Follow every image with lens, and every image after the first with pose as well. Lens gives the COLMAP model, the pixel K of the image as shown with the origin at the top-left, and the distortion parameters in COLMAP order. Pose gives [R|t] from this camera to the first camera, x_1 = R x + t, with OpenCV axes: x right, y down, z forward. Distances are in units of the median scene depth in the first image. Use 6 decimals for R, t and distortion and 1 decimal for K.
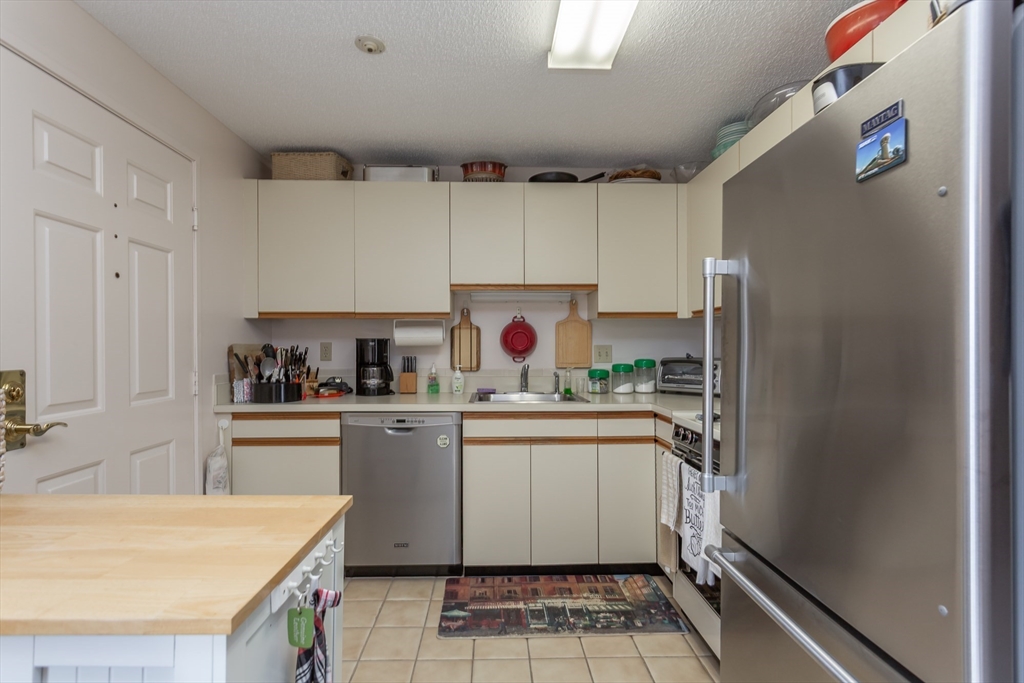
lens RADIAL K [[491.9, 0, 496.3], [0, 491.9, 345.4], [0, 0, 1]] dist [-0.000296, 0.003032]
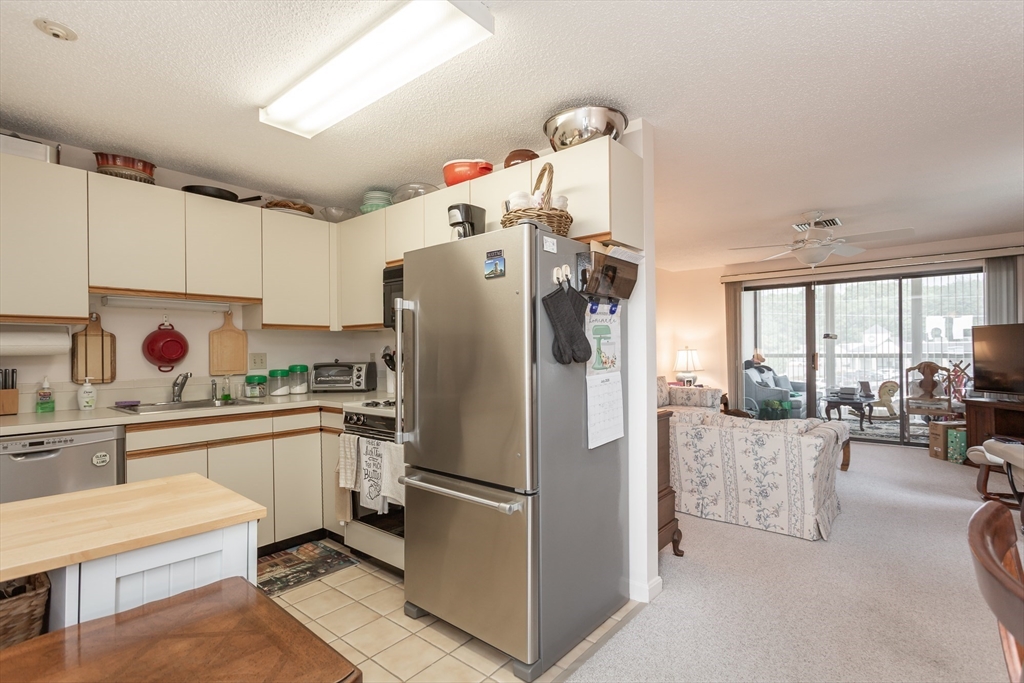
lens RADIAL K [[491.9, 0, 508.3], [0, 491.9, 348.8], [0, 0, 1]] dist [-0.000296, 0.003032]
pose [[0.674131, -0.001742, 0.738610, -0.264114], [0.006807, 0.999969, -0.003855, -0.001985], [-0.738580, 0.007627, 0.674122, -0.178636]]
